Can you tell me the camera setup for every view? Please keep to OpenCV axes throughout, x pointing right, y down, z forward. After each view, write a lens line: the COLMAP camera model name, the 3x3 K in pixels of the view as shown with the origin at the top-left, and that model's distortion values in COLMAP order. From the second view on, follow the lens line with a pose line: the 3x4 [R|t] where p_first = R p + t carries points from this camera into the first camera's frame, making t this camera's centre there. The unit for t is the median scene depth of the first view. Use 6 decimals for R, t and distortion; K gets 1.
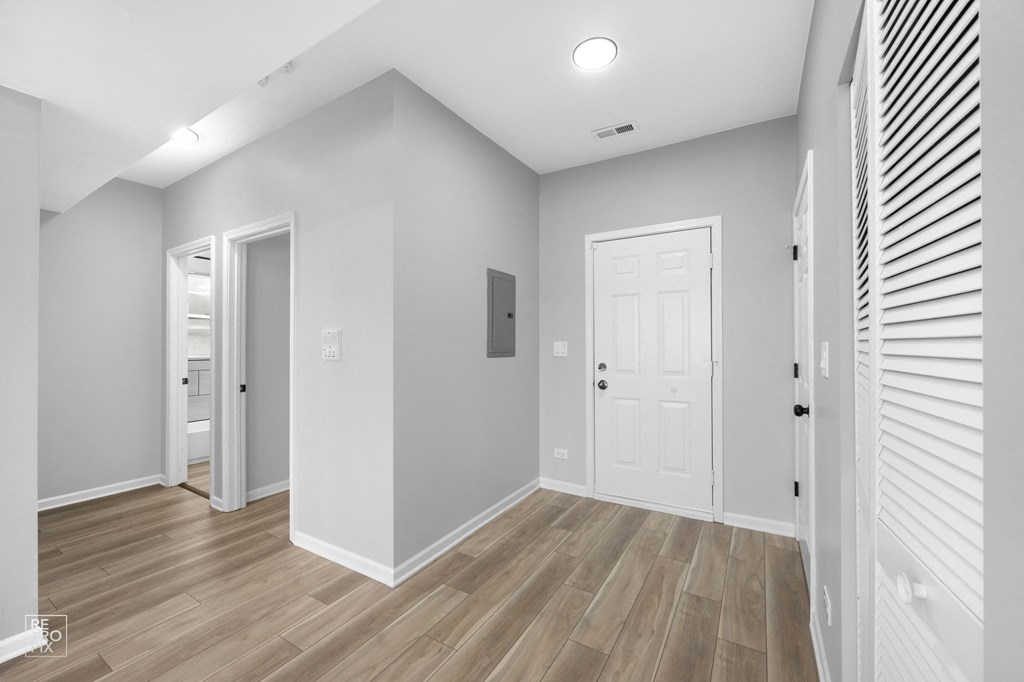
lens RADIAL K [[413.2, 0, 511.3], [0, 413.2, 344.9], [0, 0, 1]] dist [-0.000218, 0.000173]
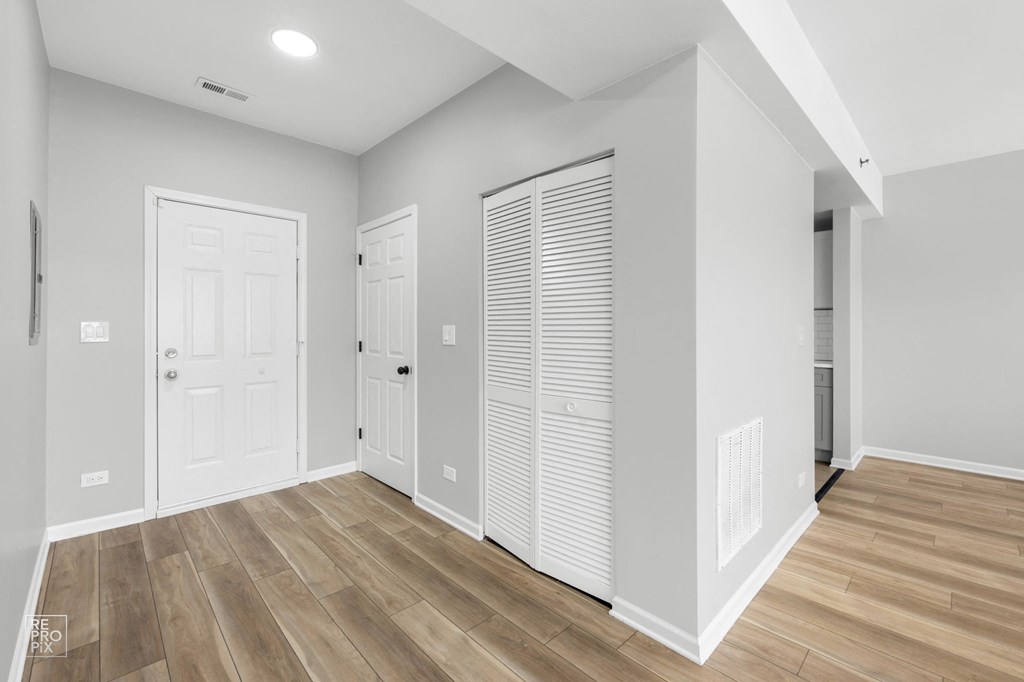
lens RADIAL K [[436.8, 0, 506.0], [0, 436.8, 332.7], [0, 0, 1]] dist [0.000503, -0.000015]
pose [[0.257237, -0.003705, 0.966341, -0.521875], [0.000699, 0.999993, 0.003648, 0.011323], [-0.966348, -0.000263, 0.257238, 0.152211]]
